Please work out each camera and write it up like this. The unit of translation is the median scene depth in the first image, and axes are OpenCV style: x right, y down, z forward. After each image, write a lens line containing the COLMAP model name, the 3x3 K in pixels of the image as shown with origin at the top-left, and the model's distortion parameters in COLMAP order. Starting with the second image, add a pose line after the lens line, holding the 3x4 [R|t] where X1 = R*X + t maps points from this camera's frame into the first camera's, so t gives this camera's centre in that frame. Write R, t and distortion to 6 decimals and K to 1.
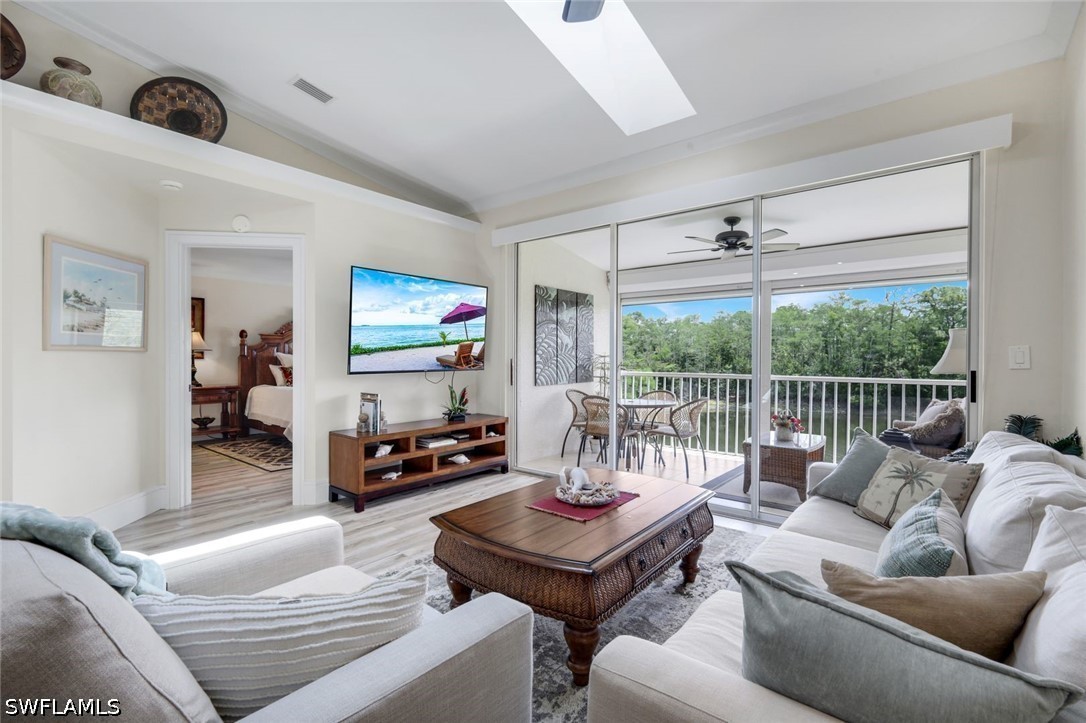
lens RADIAL K [[475.3, 0, 541.1], [0, 475.3, 360.2], [0, 0, 1]] dist [0.002031, -0.000045]
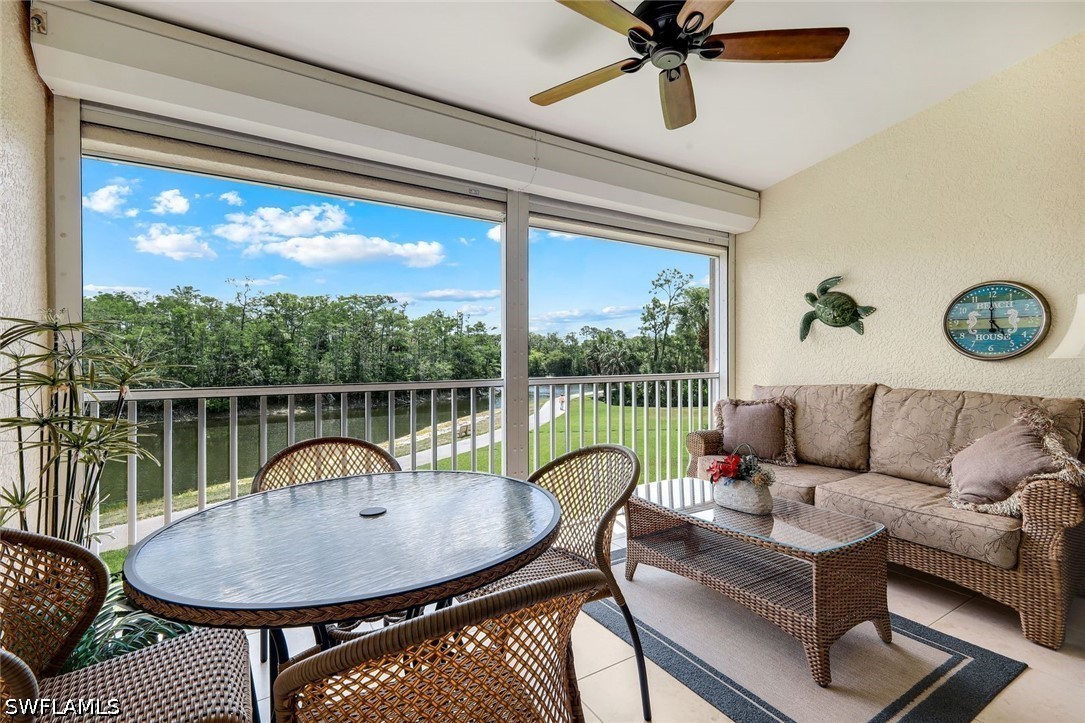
lens RADIAL K [[477.7, 0, 542.5], [0, 477.7, 361.5], [0, 0, 1]] dist [0.001802, 0.000501]
pose [[0.334711, -0.011717, 0.942248, -0.002758], [0.012231, 0.999892, 0.008089, 0.009103], [-0.942241, 0.008817, 0.334818, 0.718058]]
